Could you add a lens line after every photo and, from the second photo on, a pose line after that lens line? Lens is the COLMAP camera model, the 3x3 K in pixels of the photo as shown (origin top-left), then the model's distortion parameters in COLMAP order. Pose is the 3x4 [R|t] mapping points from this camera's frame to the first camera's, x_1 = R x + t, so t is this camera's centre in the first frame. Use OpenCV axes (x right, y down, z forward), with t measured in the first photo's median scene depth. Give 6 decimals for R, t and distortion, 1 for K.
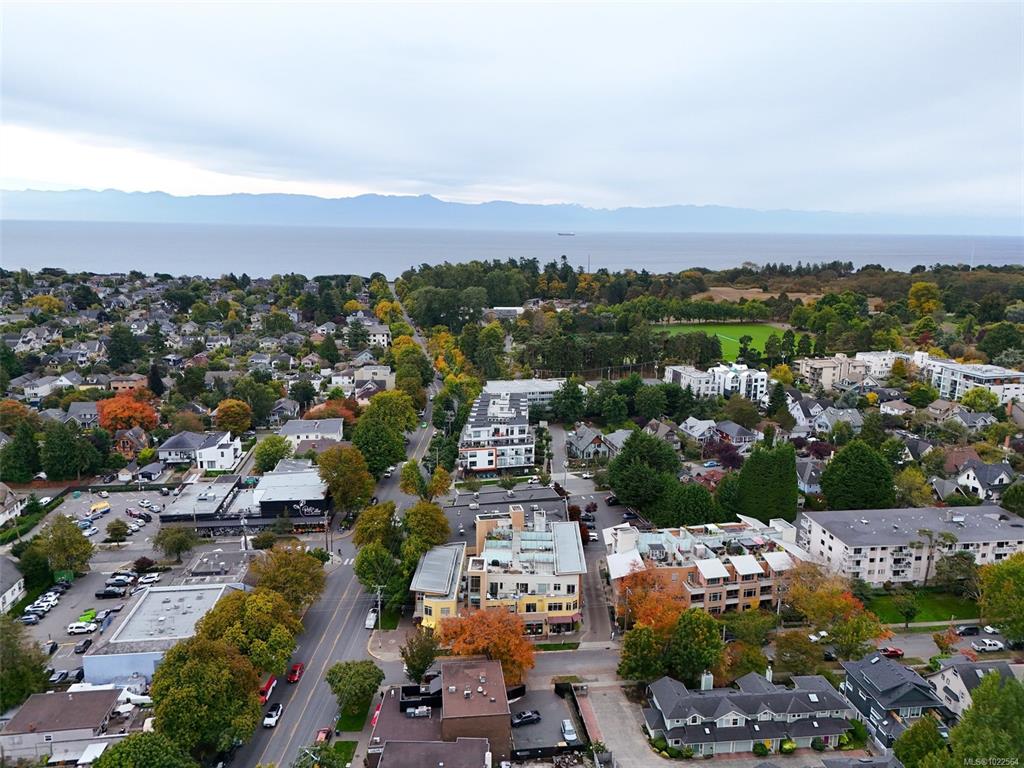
lens RADIAL K [[752.8, 0, 512.0], [0, 752.8, 384.0], [0, 0, 1]] dist [0.101129, -0.121026]
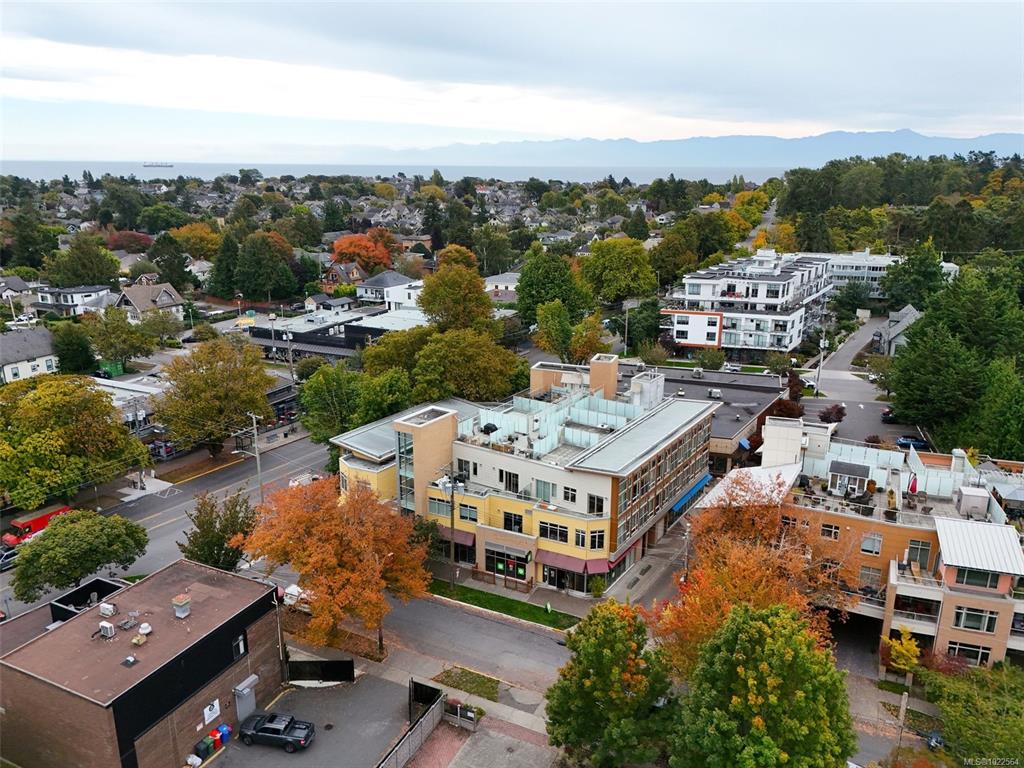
lens RADIAL K [[752.8, 0, 512.0], [0, 752.8, 384.0], [0, 0, 1]] dist [0.101129, -0.121026]
pose [[0.845208, 0.141423, -0.515386, 0.181449], [-0.105464, 0.989526, 0.098572, 0.108549], [0.523928, -0.028959, 0.851270, 0.402473]]
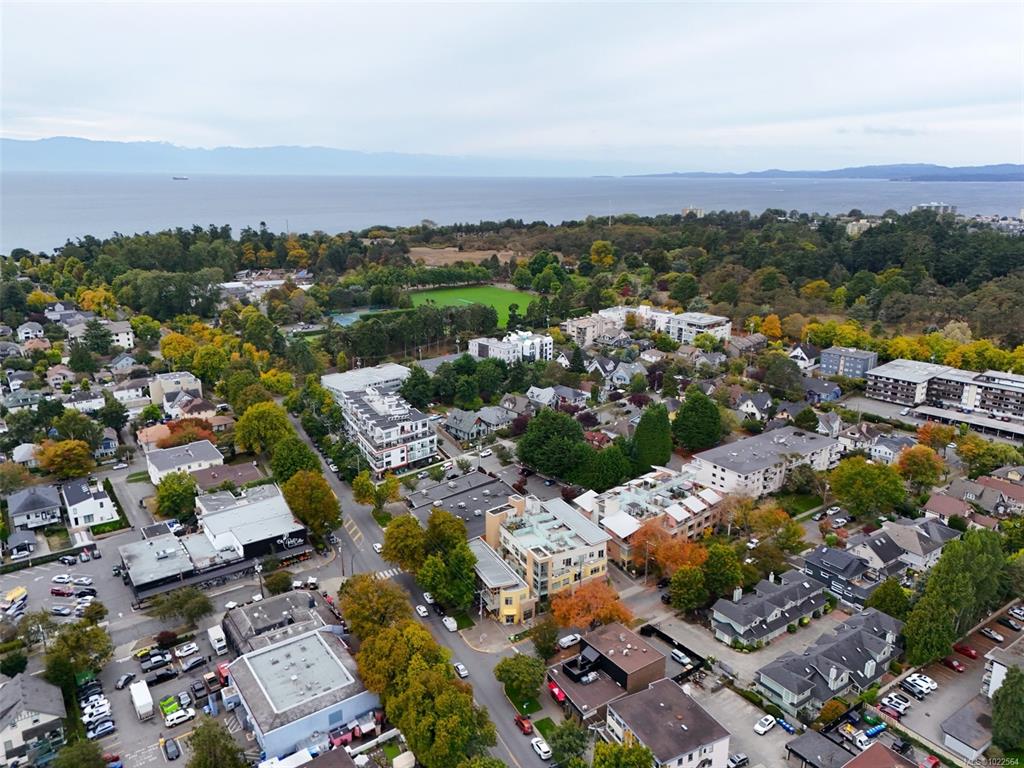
lens RADIAL K [[752.8, 0, 512.0], [0, 752.8, 384.0], [0, 0, 1]] dist [0.101129, -0.121026]
pose [[0.881029, -0.139018, 0.452175, -0.395543], [0.106116, 0.989564, 0.097476, -0.097031], [-0.461007, -0.037896, 0.886587, -0.013528]]
